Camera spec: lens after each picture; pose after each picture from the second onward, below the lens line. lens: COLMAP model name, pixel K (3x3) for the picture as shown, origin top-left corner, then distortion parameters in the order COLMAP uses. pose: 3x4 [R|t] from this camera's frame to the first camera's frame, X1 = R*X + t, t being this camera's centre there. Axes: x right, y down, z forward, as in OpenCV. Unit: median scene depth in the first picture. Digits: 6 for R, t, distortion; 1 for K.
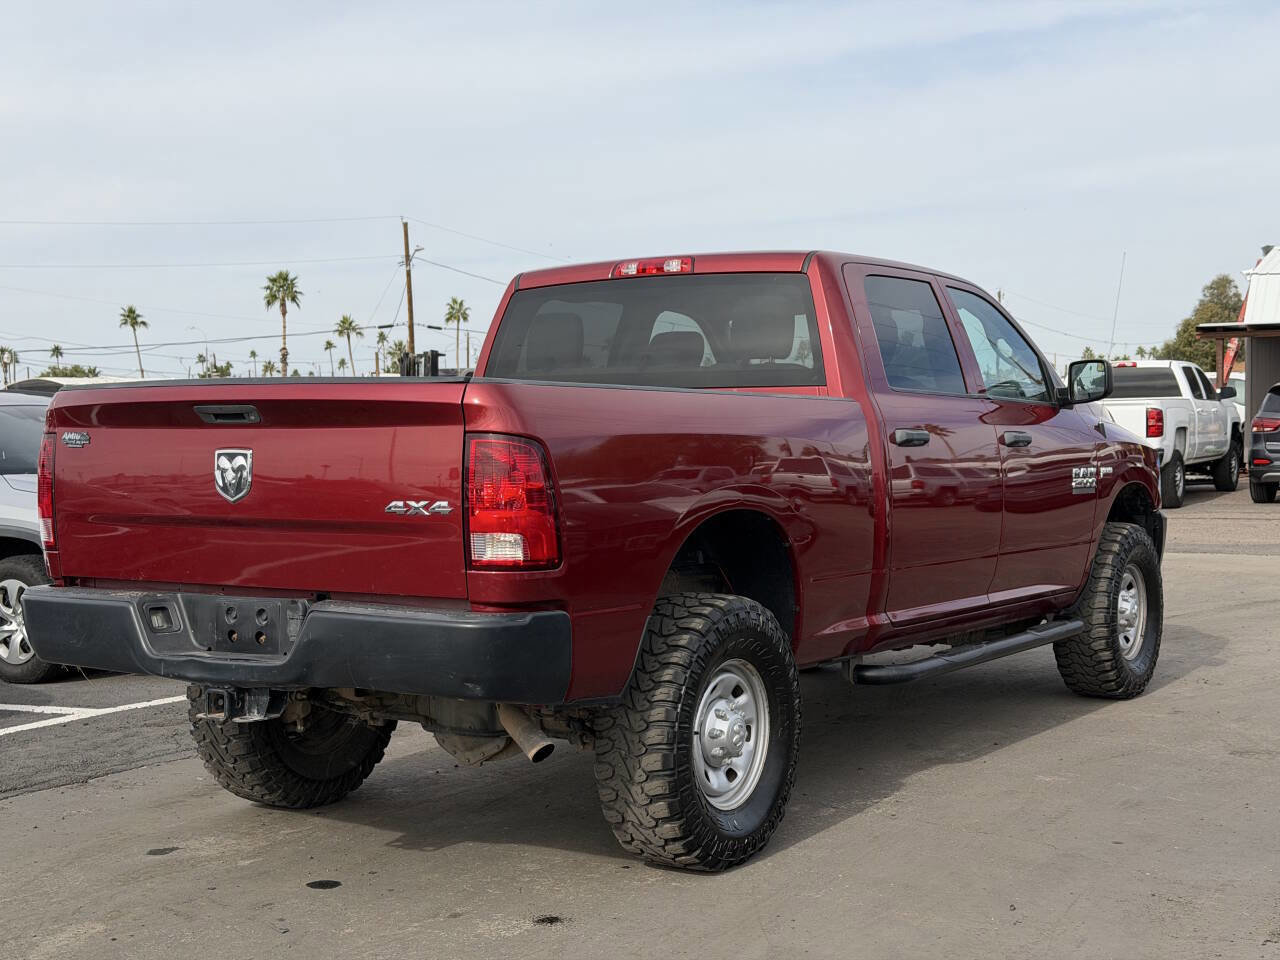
lens RADIAL K [[1925.3, 0, 674.3], [0, 1925.3, 477.9], [0, 0, 1]] dist [0.138262, 0.096801]
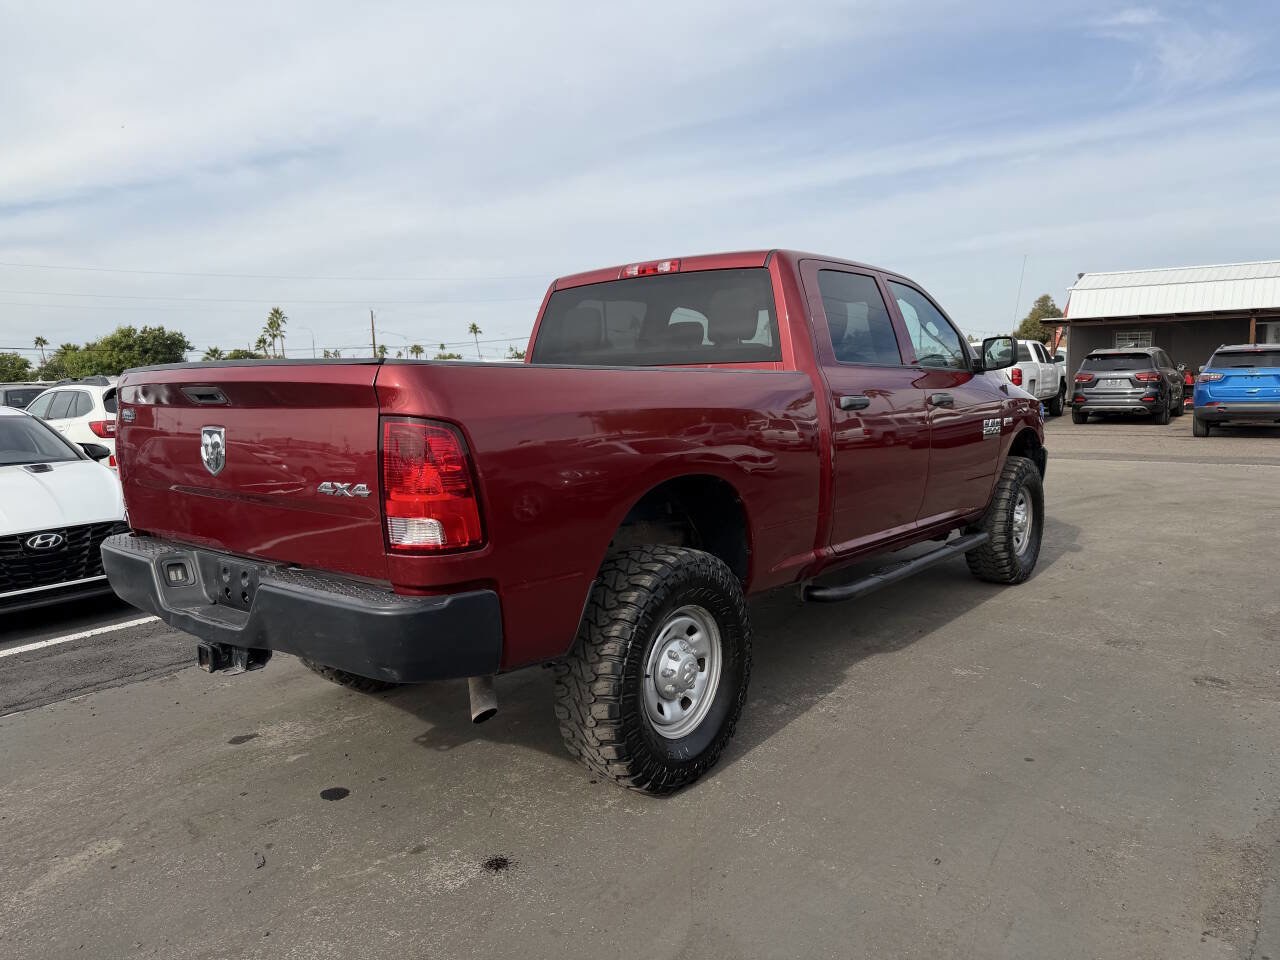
lens RADIAL K [[928.6, 0, 640.0], [0, 928.6, 480.0], [0, 0, 1]] dist [0.137742, -0.279462]
pose [[0.992618, 0.002581, -0.121253, 0.061520], [0.007170, 0.996776, 0.079913, -0.020847], [0.121069, -0.080193, 0.989400, 0.402659]]
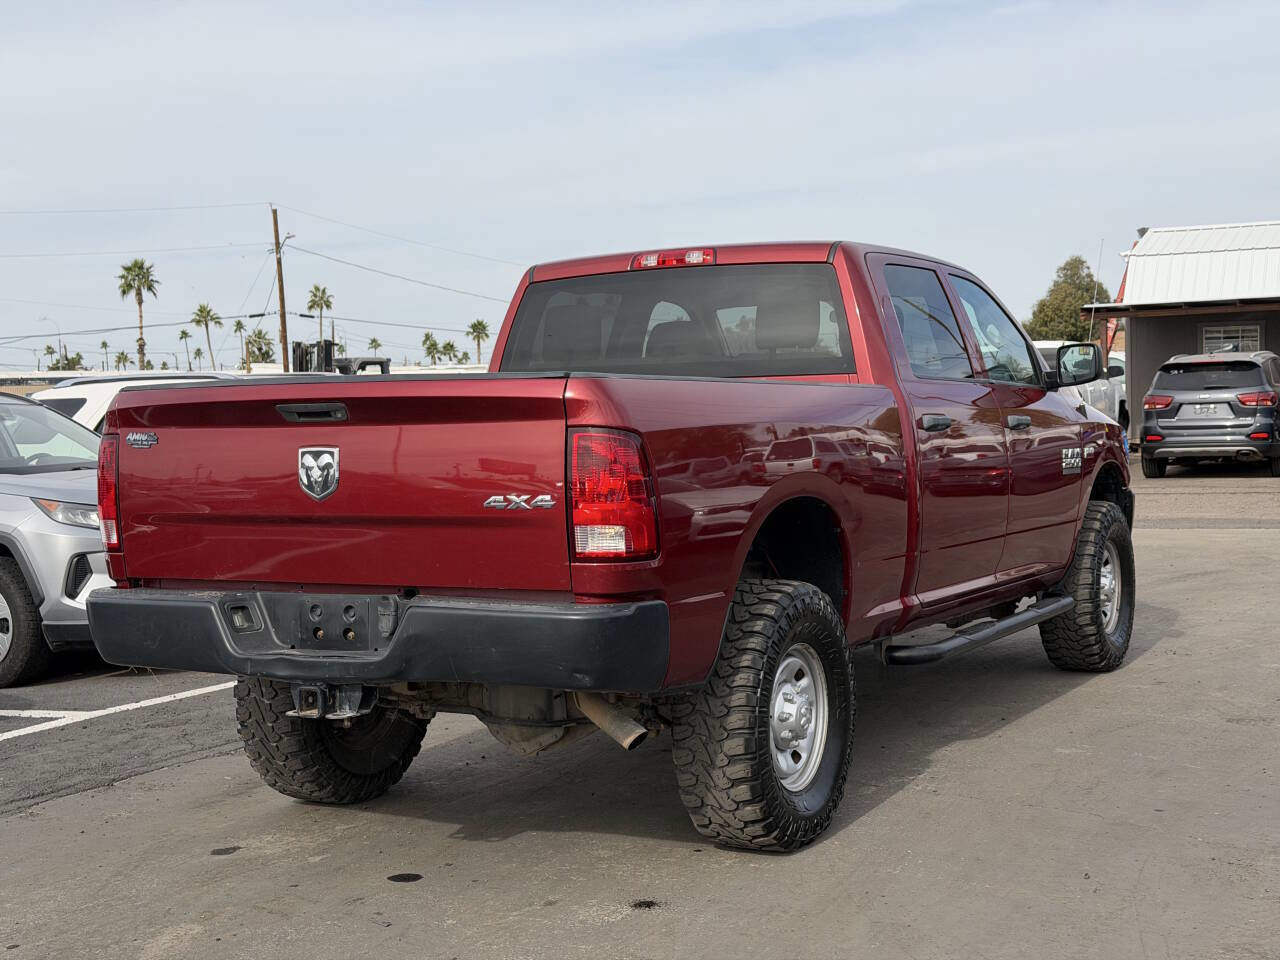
lens RADIAL K [[1926.0, 0, 682.7], [0, 1926.0, 473.1], [0, 0, 1]] dist [0.143802, 0.126125]
pose [[0.996310, -0.019501, 0.083588, -0.099526], [0.019023, 0.999798, 0.006516, -0.003494], [-0.083698, -0.004902, 0.996479, -0.010772]]
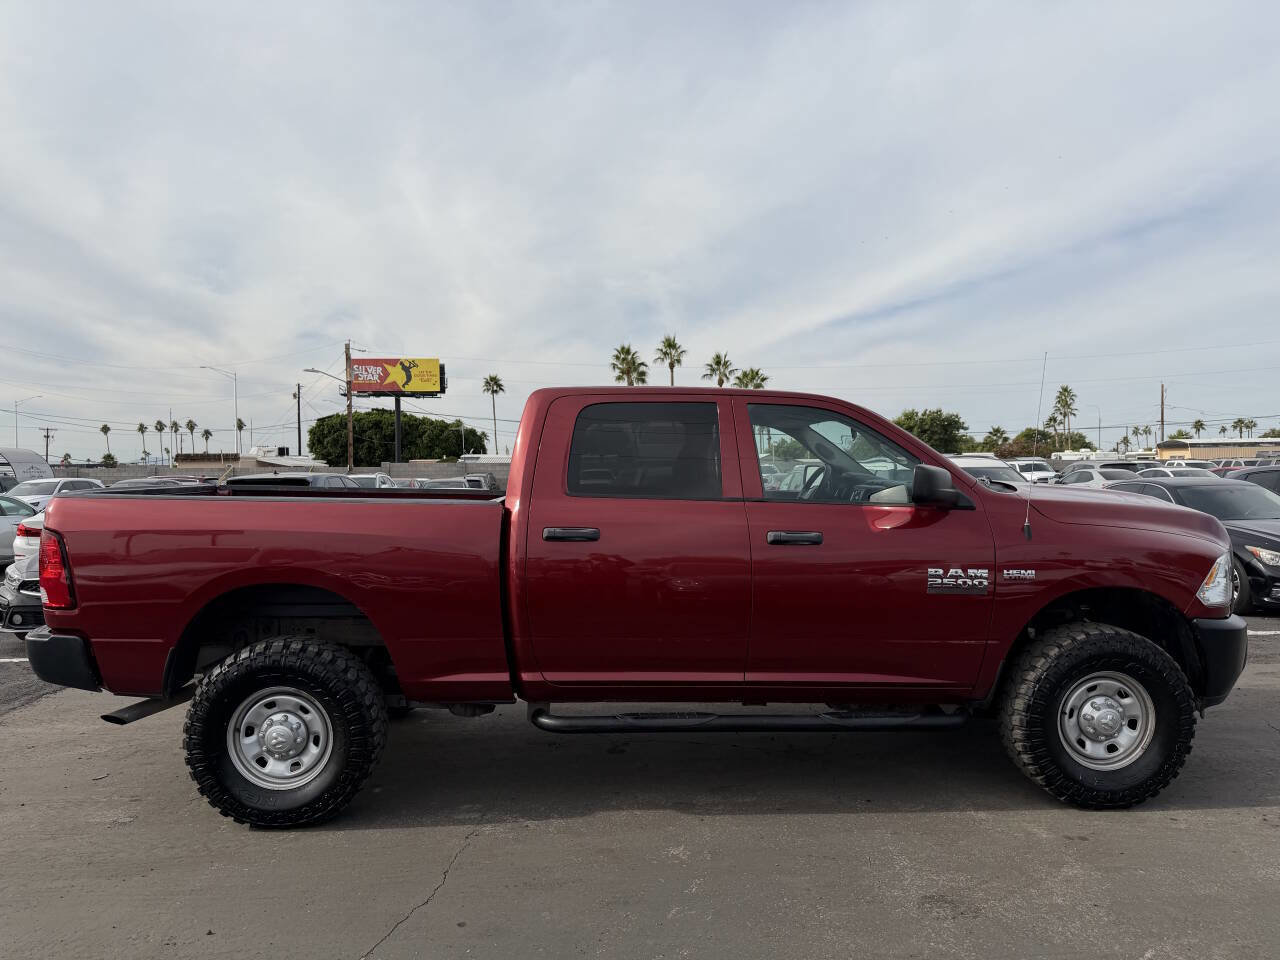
lens RADIAL K [[941.2, 0, 640.0], [0, 941.2, 480.0], [0, 0, 1]] dist [0.001790, 0.001385]
pose [[0.545462, 0.024158, -0.837787, 0.651518], [-0.026770, 0.999577, 0.011394, -0.061506], [0.837708, 0.016213, 0.545878, 0.733144]]
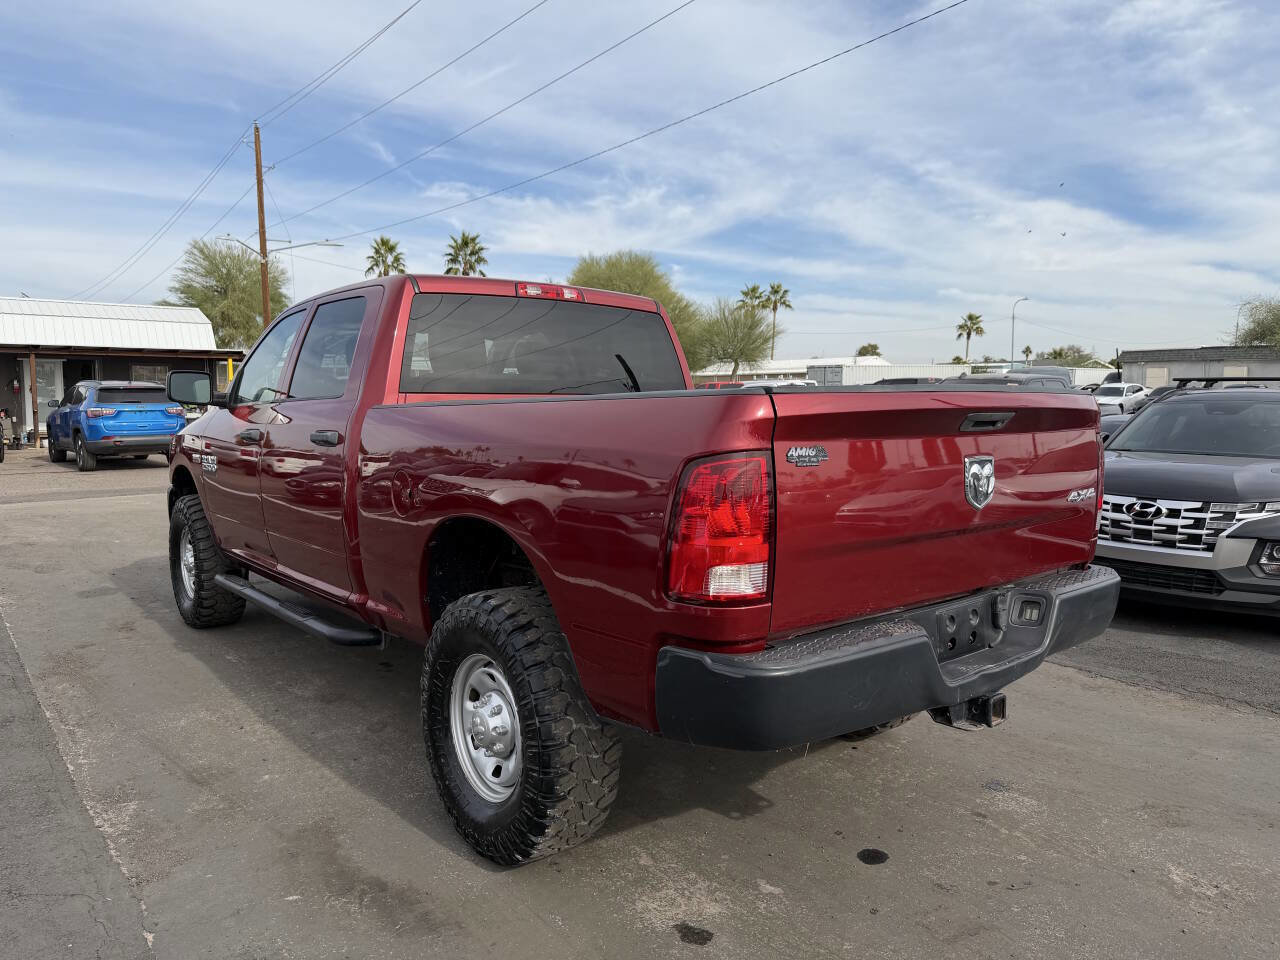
lens RADIAL K [[913.0, 0, 673.6], [0, 913.0, 474.2], [0, 0, 1]] dist [0.000463, 0.005082]
pose [[0.285990, -0.069608, 0.955701, -0.580696], [0.026411, 0.997552, 0.064752, -0.032415], [-0.957869, 0.006723, 0.287128, 0.817386]]
